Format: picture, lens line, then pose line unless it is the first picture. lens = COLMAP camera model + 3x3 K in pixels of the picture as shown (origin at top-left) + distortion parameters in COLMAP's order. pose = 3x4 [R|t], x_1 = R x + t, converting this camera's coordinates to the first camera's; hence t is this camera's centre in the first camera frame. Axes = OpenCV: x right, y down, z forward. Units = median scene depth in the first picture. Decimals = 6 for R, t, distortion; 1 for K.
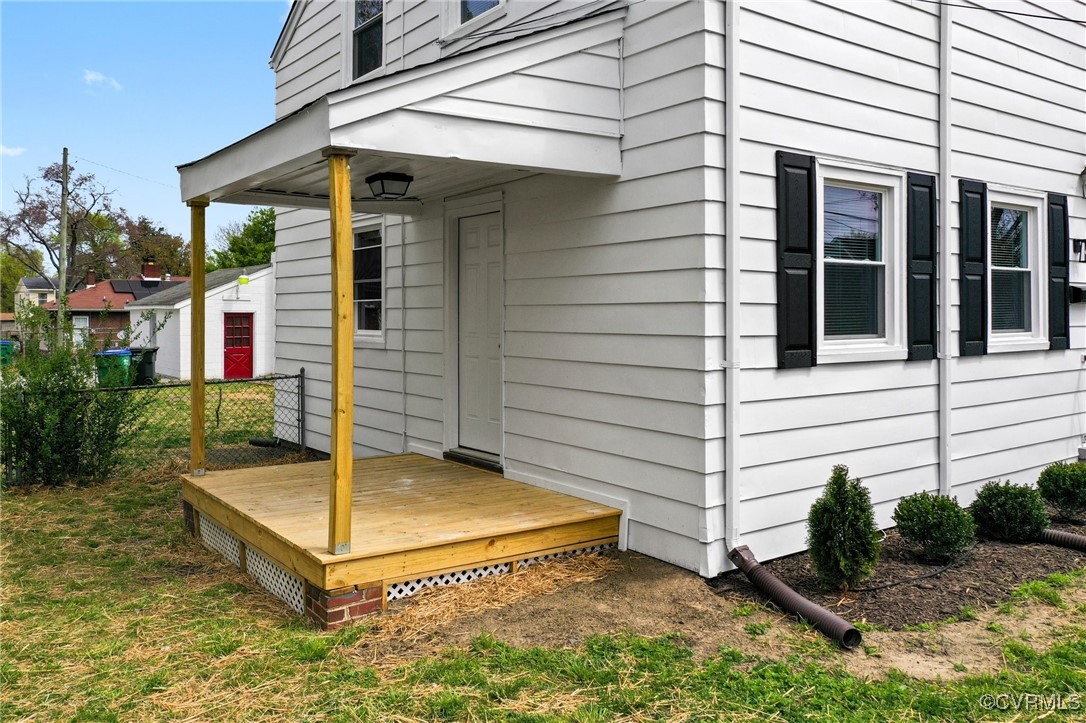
lens RADIAL K [[891.4, 0, 538.3], [0, 891.4, 317.6], [0, 0, 1]] dist [-0.006228, -0.004256]
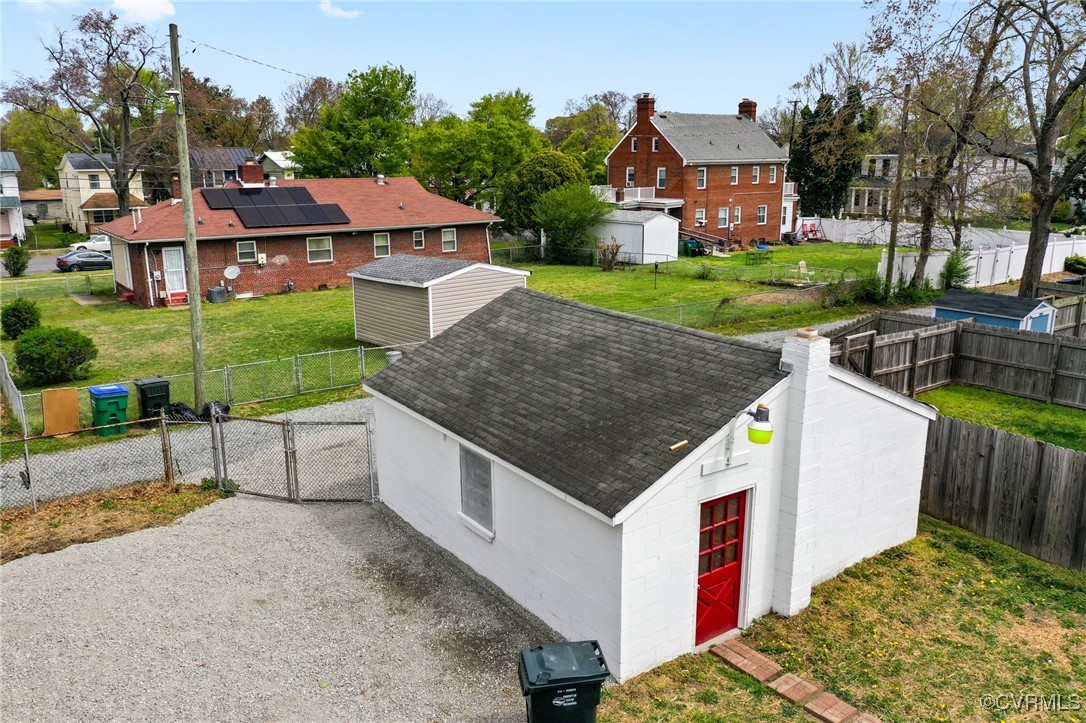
lens RADIAL K [[891.4, 0, 541.2], [0, 891.4, 397.8], [0, 0, 1]] dist [-0.006228, -0.004256]
pose [[0.999442, 0.010714, -0.031621, -1.344535], [-0.002083, 0.965277, 0.261219, -0.531317], [0.033322, -0.261008, 0.964761, 1.948880]]
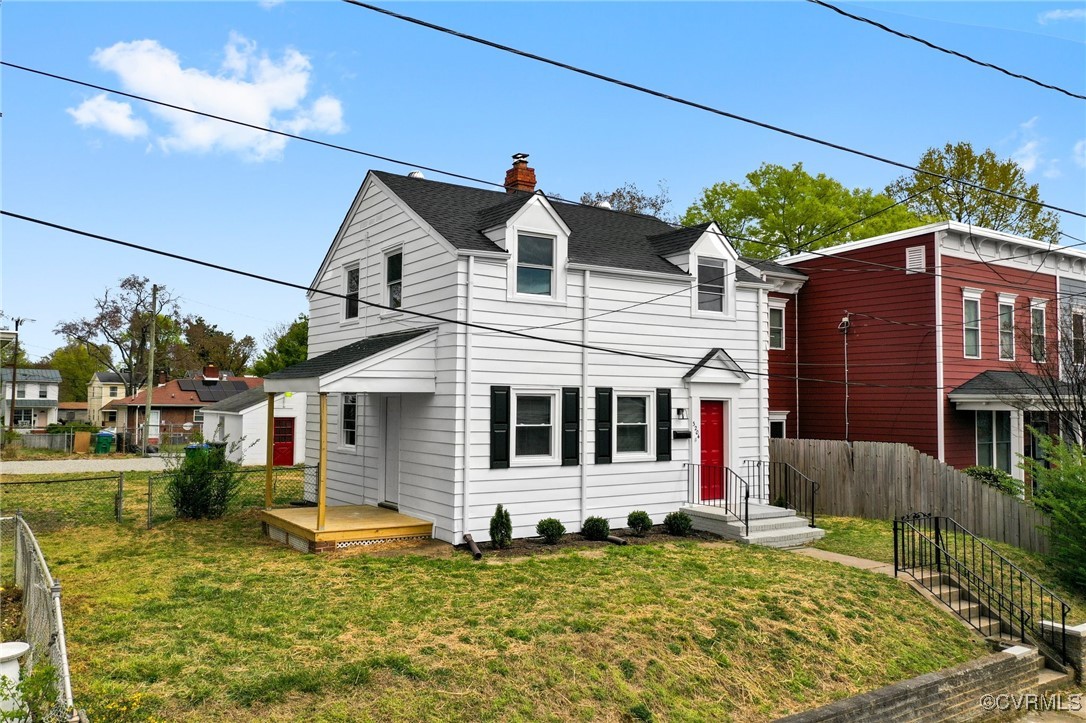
lens RADIAL K [[891.4, 0, 533.8], [0, 891.4, 352.0], [0, 0, 1]] dist [-0.006228, -0.004256]
pose [[0.998774, 0.009710, -0.048548, 0.439603], [-0.012610, 0.998132, -0.059785, -0.109527], [0.047877, 0.060324, 0.997030, -1.377235]]
